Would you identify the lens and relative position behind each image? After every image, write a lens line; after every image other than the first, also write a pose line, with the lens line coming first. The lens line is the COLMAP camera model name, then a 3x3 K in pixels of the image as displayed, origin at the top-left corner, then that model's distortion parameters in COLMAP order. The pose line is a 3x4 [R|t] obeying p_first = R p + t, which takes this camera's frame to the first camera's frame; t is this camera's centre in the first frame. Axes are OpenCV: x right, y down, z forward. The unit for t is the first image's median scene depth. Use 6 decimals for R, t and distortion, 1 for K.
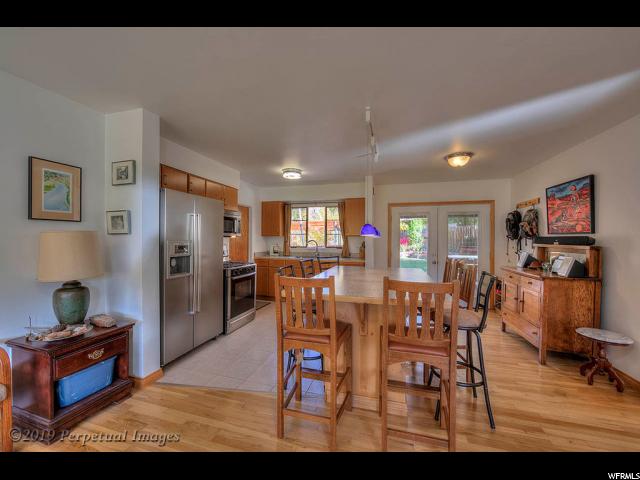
lens RADIAL K [[251.7, 0, 318.2], [0, 251.7, 239.9], [0, 0, 1]] dist [-0.010350, 0.001878]
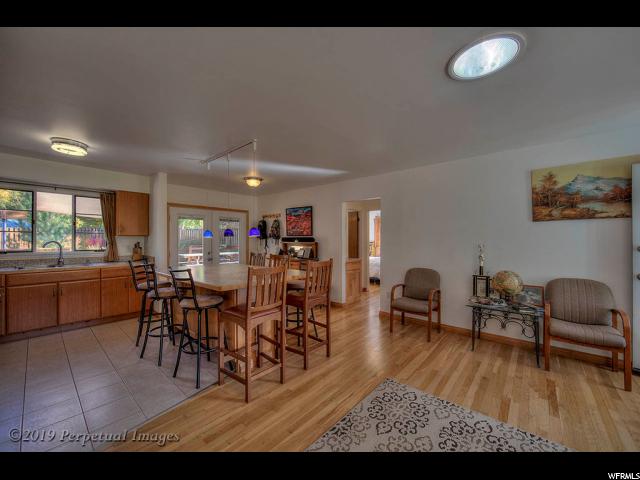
lens RADIAL K [[251.7, 0, 318.5], [0, 251.7, 240.1], [0, 0, 1]] dist [-0.010350, 0.001878]
pose [[0.420284, -0.006334, 0.907371, -0.537670], [0.005988, 0.999973, 0.004207, 0.000080], [-0.907373, 0.003665, 0.420311, 0.087755]]
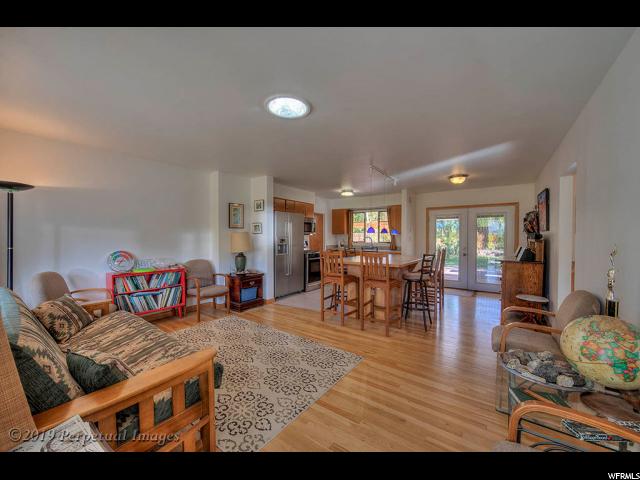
lens RADIAL K [[251.7, 0, 318.4], [0, 251.7, 239.3], [0, 0, 1]] dist [-0.010350, 0.001878]
pose [[0.941392, 0.000919, -0.337312, 0.290795], [0.001028, 0.999984, 0.005593, 0.009973], [0.337312, -0.005612, 0.941376, -0.578583]]
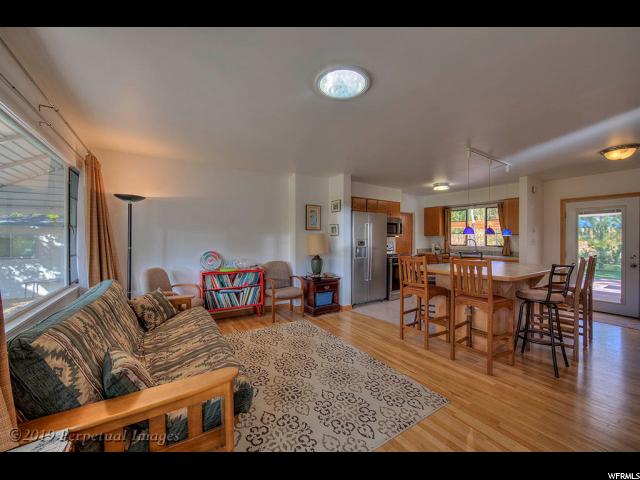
lens RADIAL K [[251.7, 0, 318.4], [0, 251.7, 239.4], [0, 0, 1]] dist [-0.010350, 0.001878]
pose [[0.754340, -0.000654, -0.656484, 0.313144], [-0.001294, 0.999996, -0.002484, 0.009576], [0.656483, 0.002724, 0.754336, -0.434359]]
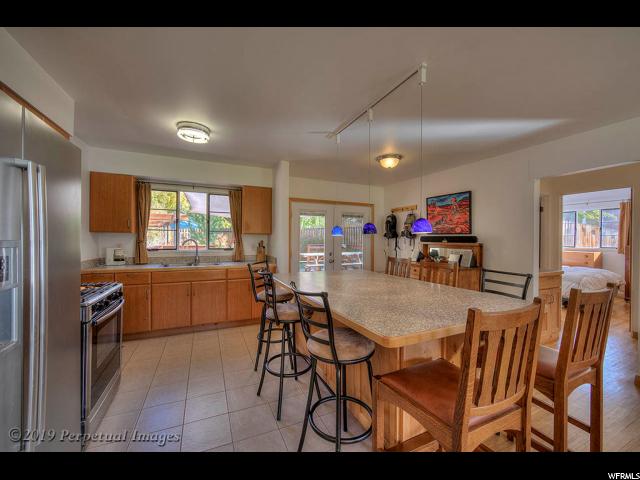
lens RADIAL K [[251.7, 0, 319.2], [0, 251.7, 239.7], [0, 0, 1]] dist [-0.010350, 0.001878]
pose [[0.755437, -0.002608, 0.655216, -0.332396], [0.000493, 0.999994, 0.003412, 0.000190], [-0.655221, -0.002254, 0.755434, 0.394086]]
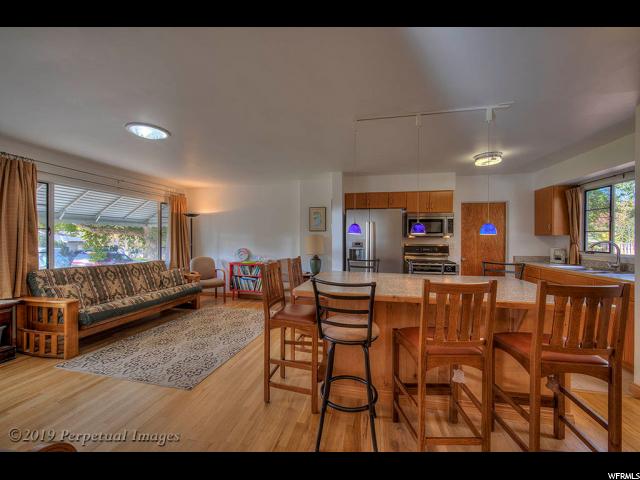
lens RADIAL K [[251.7, 0, 315.8], [0, 251.7, 239.5], [0, 0, 1]] dist [-0.010350, 0.001878]
pose [[0.061432, -0.002895, -0.998107, 0.804767], [-0.009063, 0.999953, -0.003458, 0.008244], [0.998070, 0.009258, 0.061403, 0.476984]]
